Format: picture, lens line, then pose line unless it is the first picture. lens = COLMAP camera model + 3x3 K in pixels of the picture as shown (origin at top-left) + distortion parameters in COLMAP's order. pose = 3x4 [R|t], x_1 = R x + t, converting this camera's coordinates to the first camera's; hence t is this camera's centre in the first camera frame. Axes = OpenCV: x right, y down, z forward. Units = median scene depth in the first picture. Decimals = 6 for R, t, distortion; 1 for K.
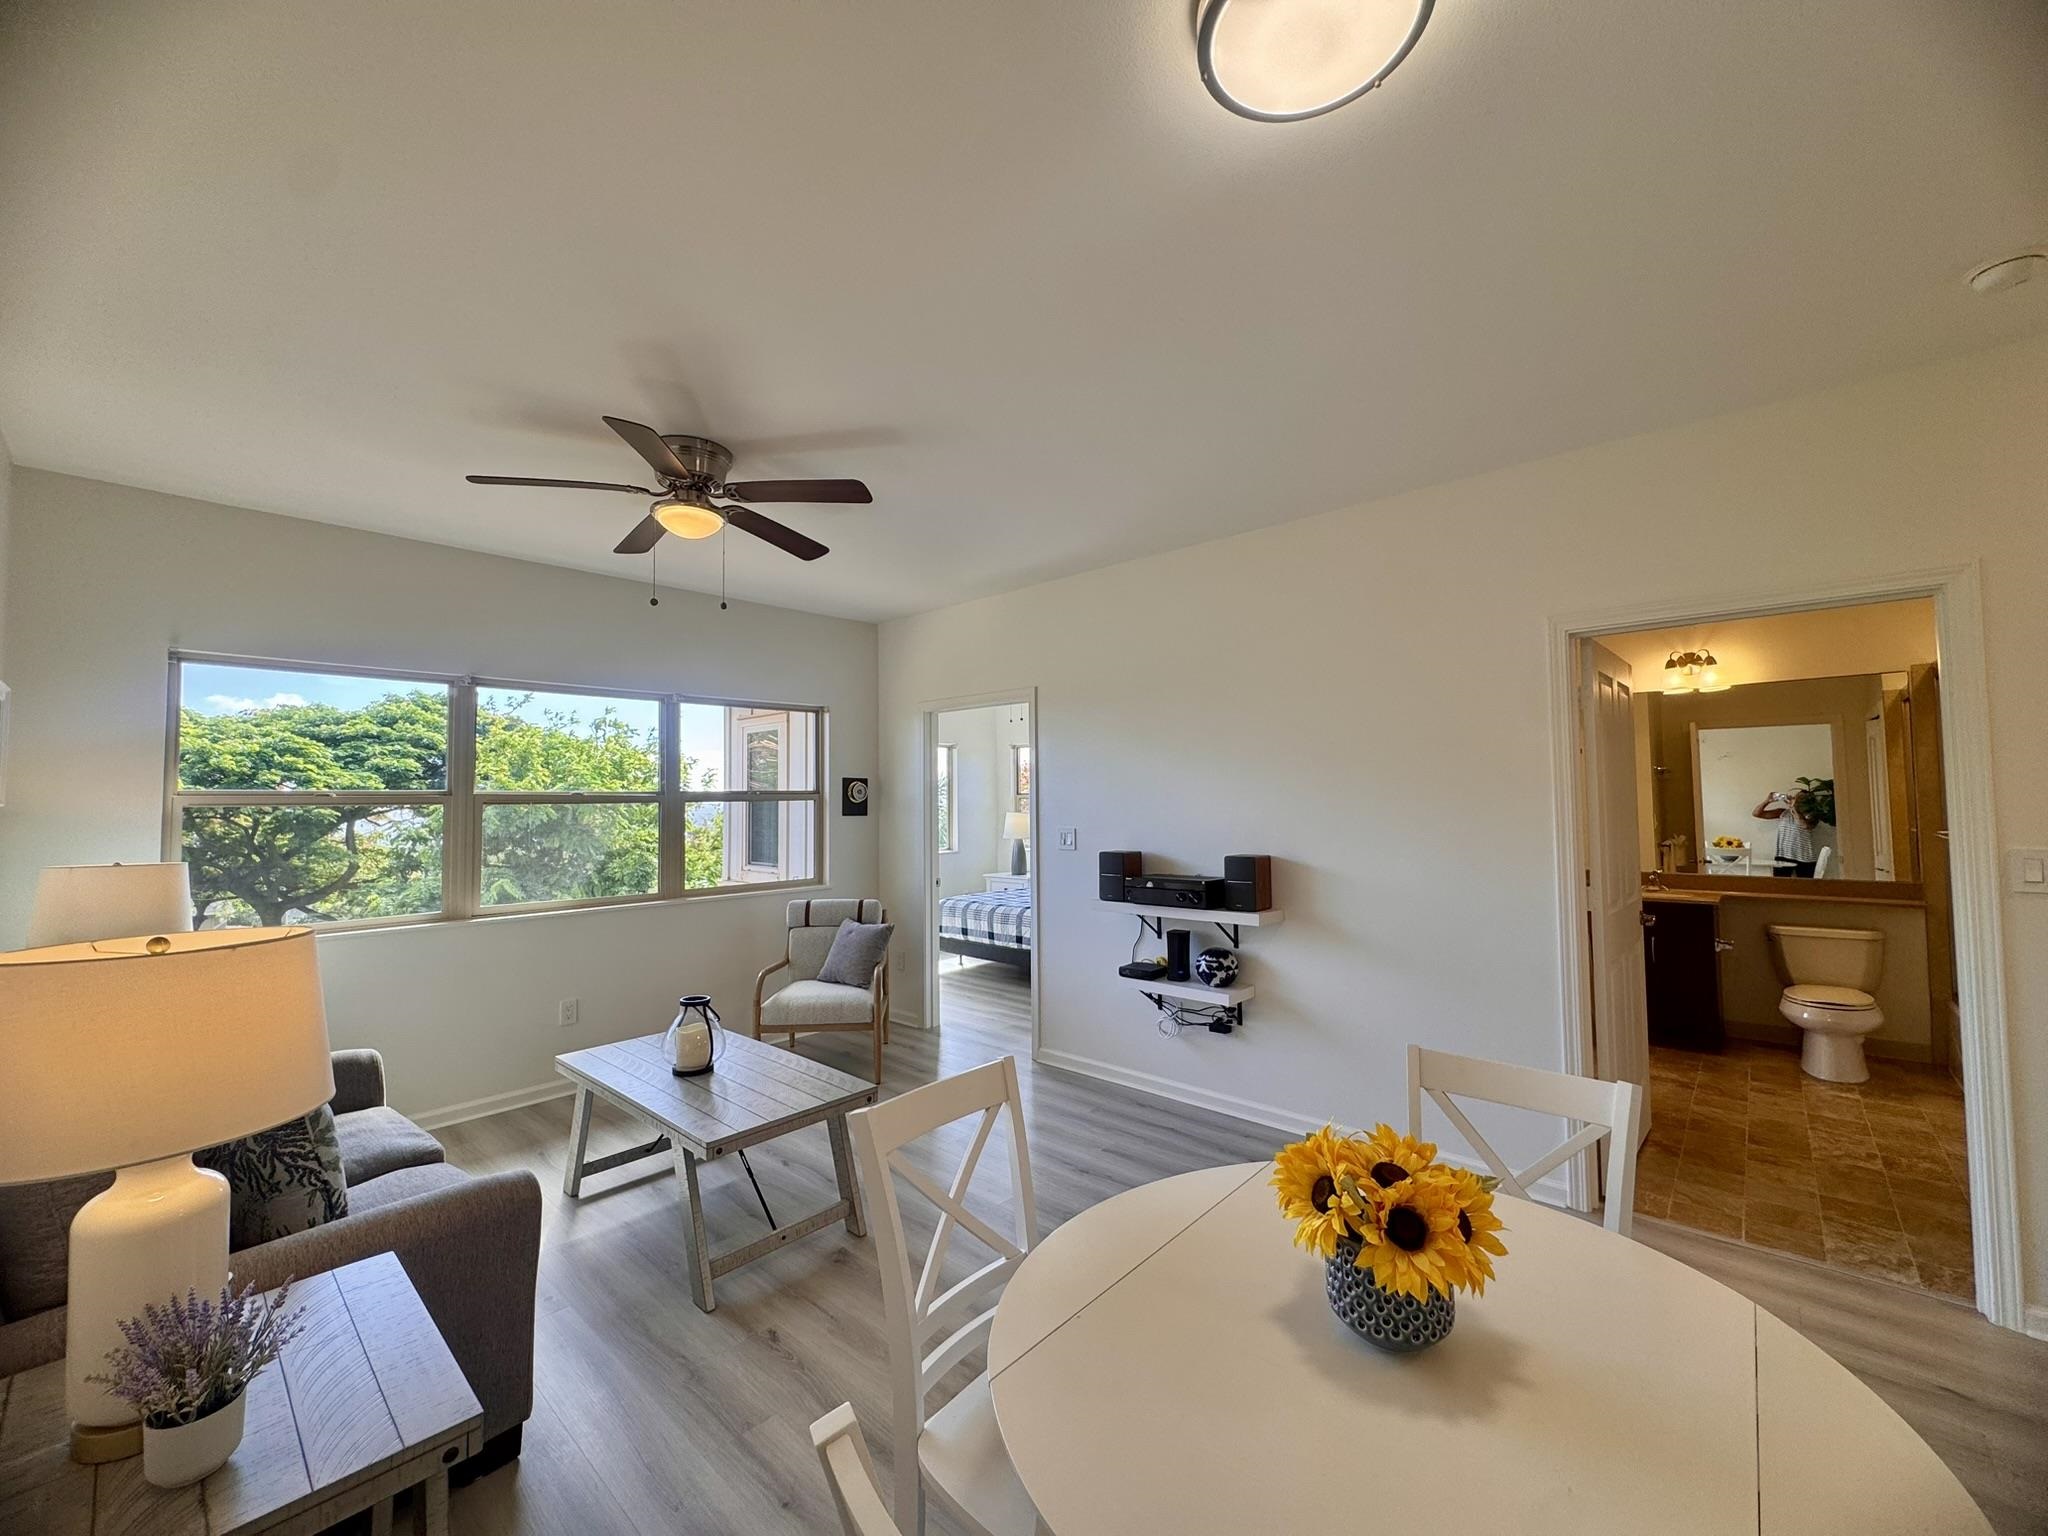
lens RADIAL K [[810.0, 0, 1024.7], [0, 810.0, 767.6], [0, 0, 1]] dist [-0.001705, -0.000013]
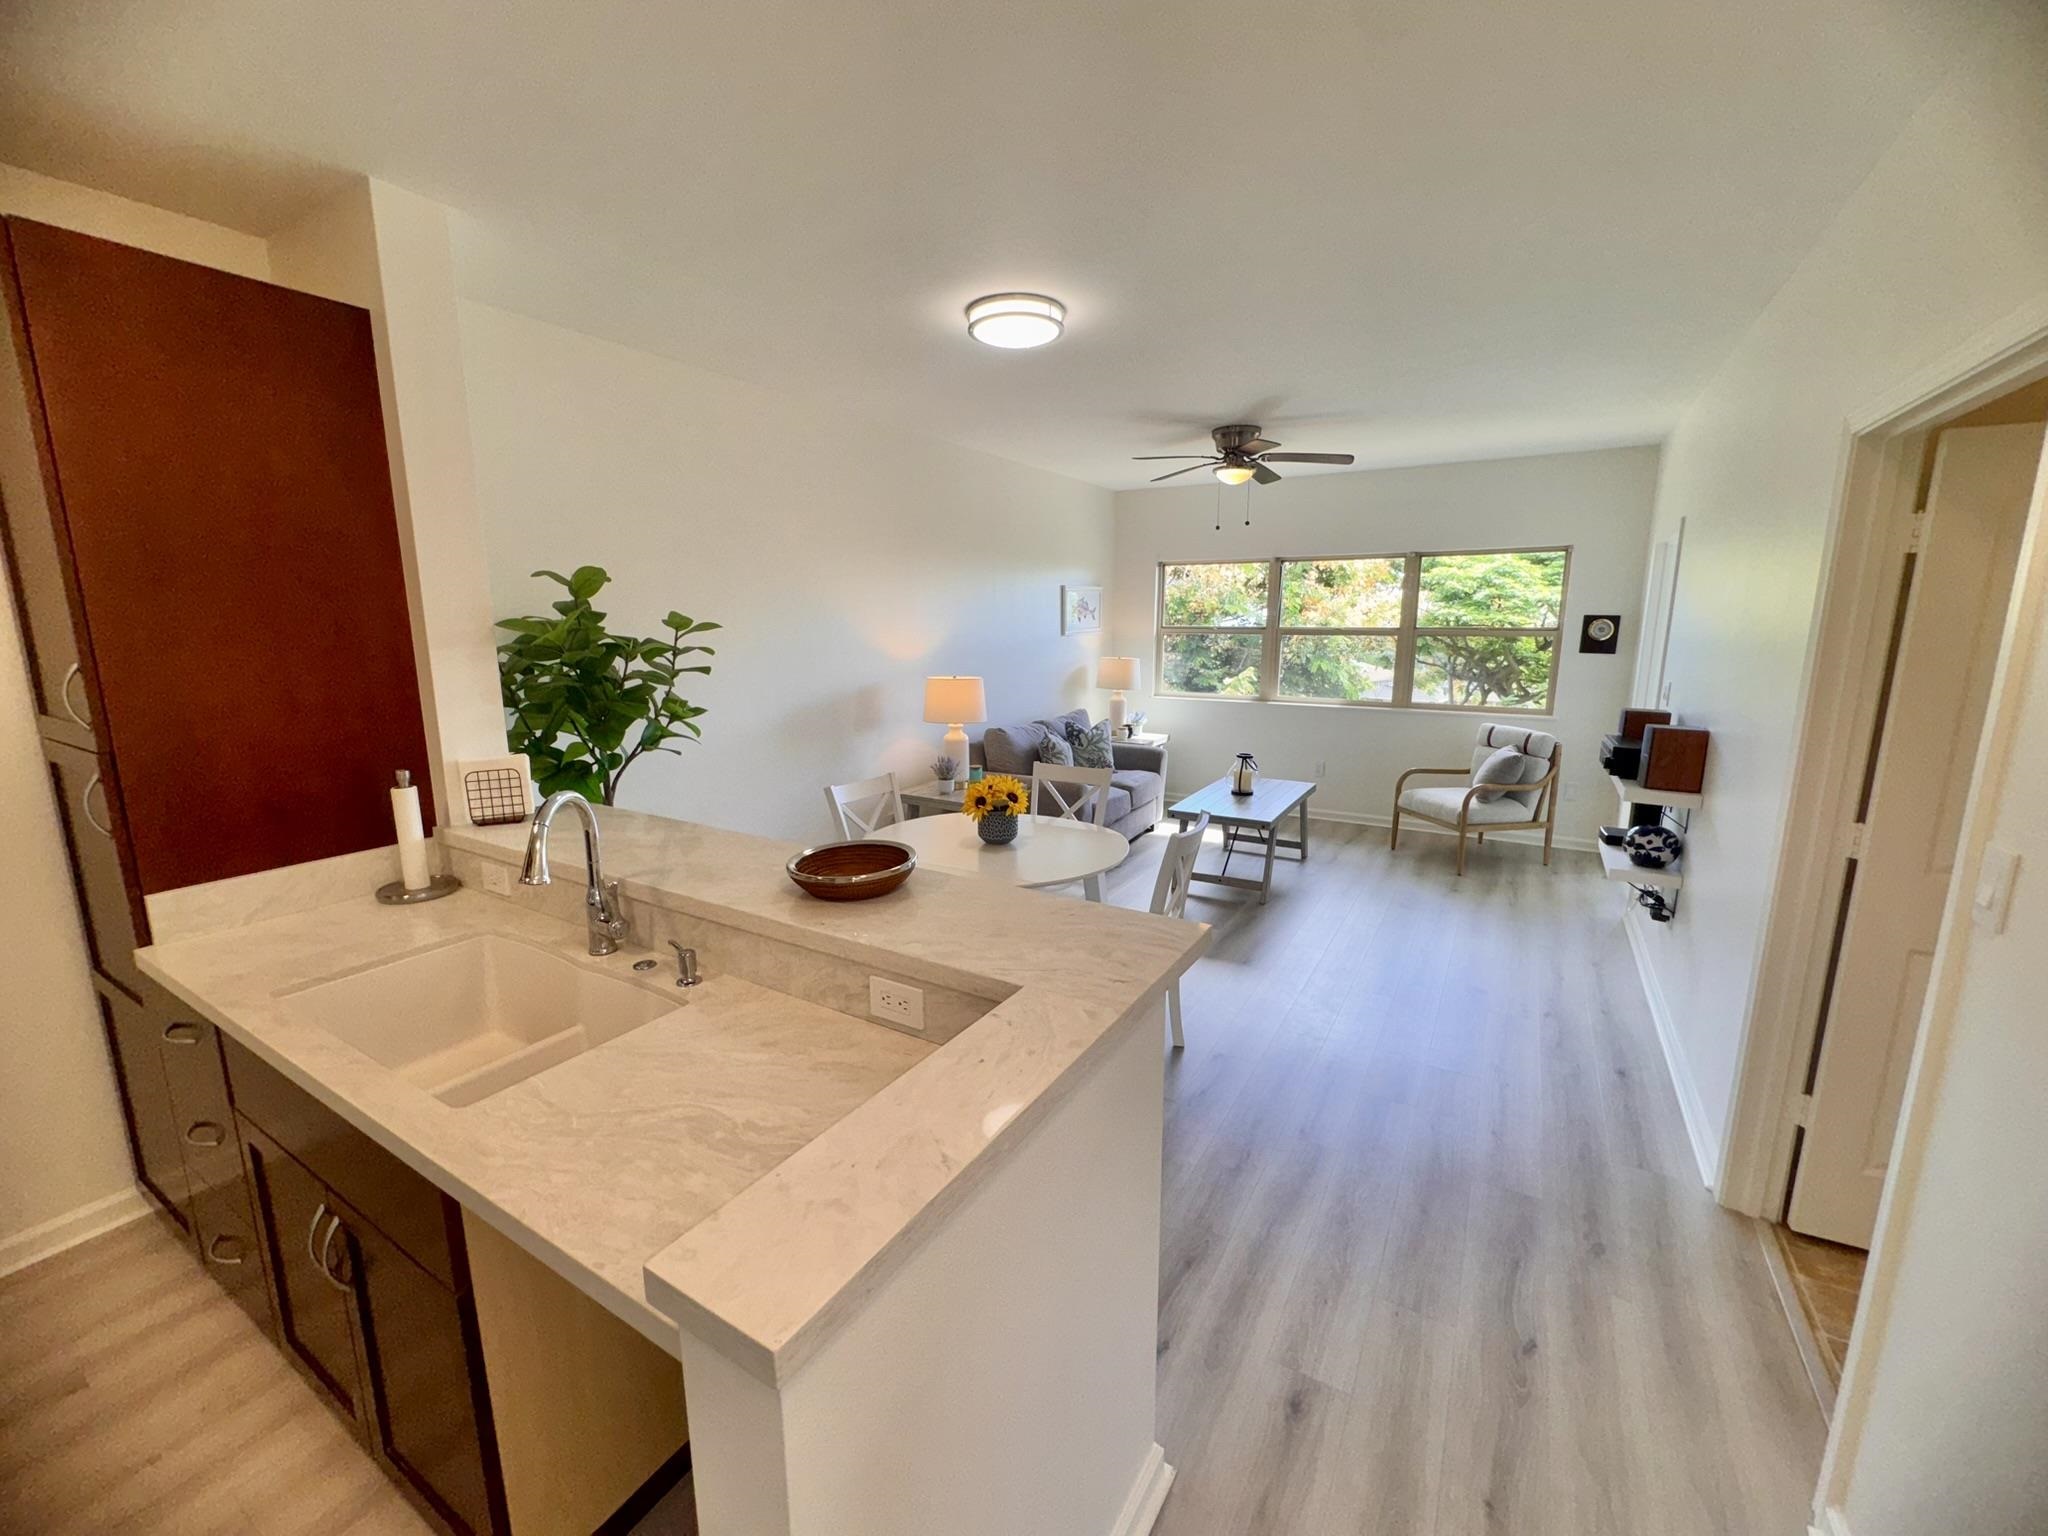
lens RADIAL K [[821.0, 0, 1023.8], [0, 821.0, 768.6], [0, 0, 1]] dist [-0.003059, 0.000057]
pose [[0.199864, 0.190226, -0.961181, 0.747337], [0.041027, 0.978488, 0.202183, -0.041444], [0.978964, -0.079843, 0.187760, 0.111677]]
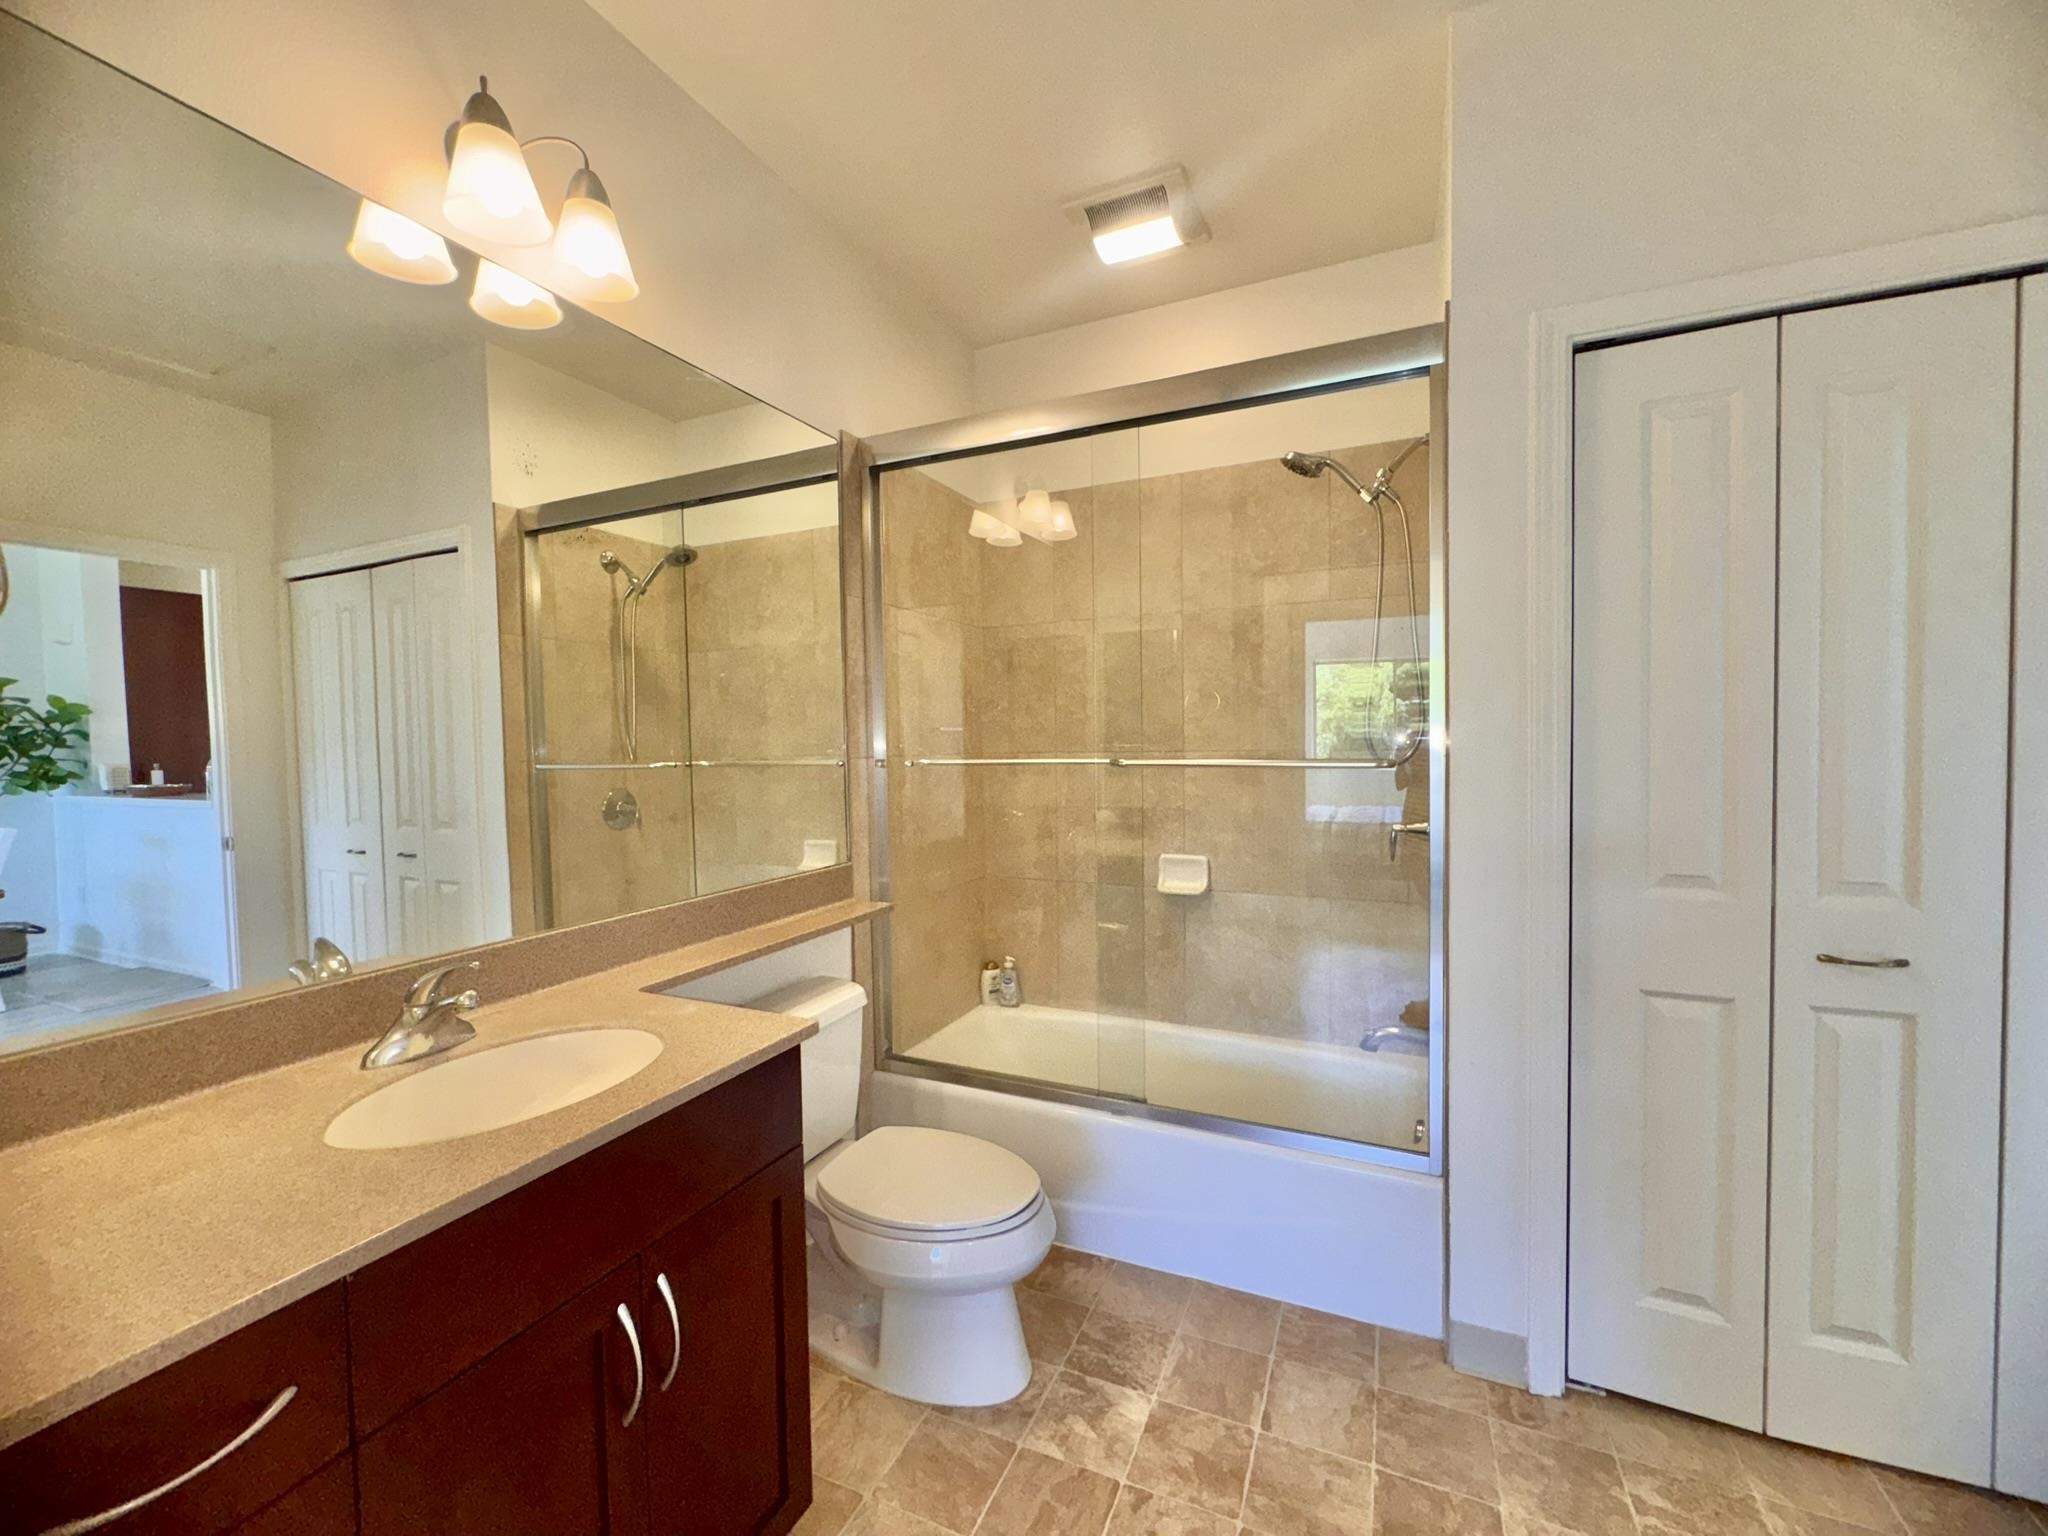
lens RADIAL K [[831.7, 0, 1014.6], [0, 831.7, 767.4], [0, 0, 1]] dist [-0.004598, -0.000037]
pose [[-0.303232, -0.014560, 0.952806, 0.533429], [-0.022835, 0.999707, 0.008009, 0.070040], [-0.952643, -0.019329, -0.303476, 0.976806]]
